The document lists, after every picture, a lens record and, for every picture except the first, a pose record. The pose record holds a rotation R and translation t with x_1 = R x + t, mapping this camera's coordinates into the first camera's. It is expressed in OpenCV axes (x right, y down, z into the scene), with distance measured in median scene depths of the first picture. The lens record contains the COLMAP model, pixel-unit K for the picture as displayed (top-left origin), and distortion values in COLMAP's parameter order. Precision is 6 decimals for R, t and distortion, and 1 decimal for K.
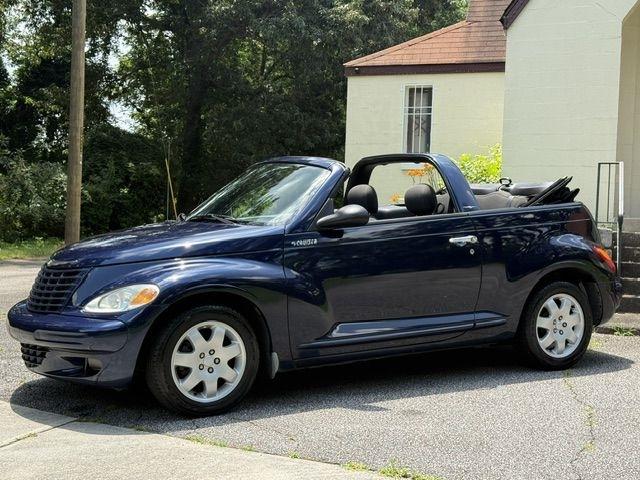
lens RADIAL K [[929.6, 0, 321.5], [0, 929.6, 241.7], [0, 0, 1]] dist [0.115492, 0.000000]
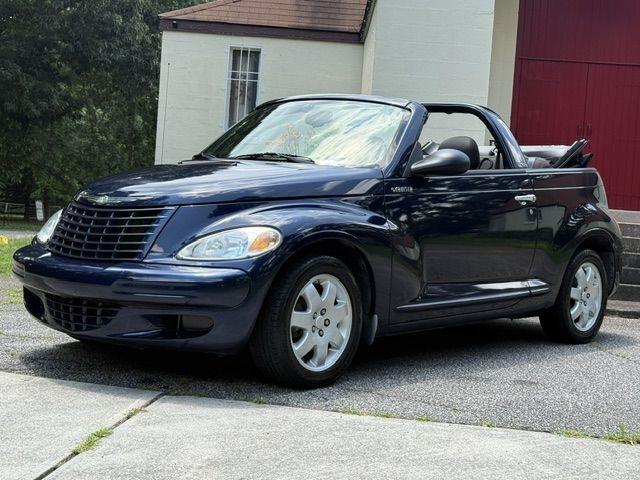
lens RADIAL K [[1020.9, 0, 319.2], [0, 1020.9, 237.2], [0, 0, 1]] dist [0.137796, 0.000000]
pose [[0.949197, 0.032719, 0.312976, -0.345193], [-0.032467, 0.999455, -0.006017, 0.047750], [-0.313002, -0.004450, 0.949742, 0.105512]]
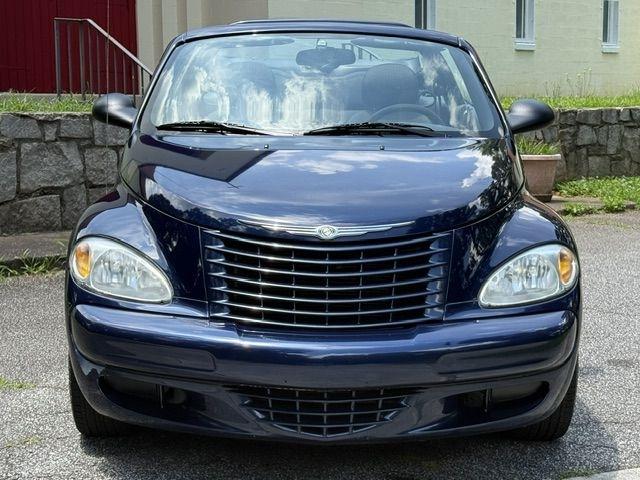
lens RADIAL K [[1225.8, 0, 324.0], [0, 1225.8, 243.0], [0, 0, 1]] dist [0.158359, 0.000000]
pose [[0.502651, -0.129286, 0.854767, -0.778616], [0.033506, 0.990925, 0.130177, -0.053948], [-0.863840, -0.036794, 0.502421, 0.592358]]
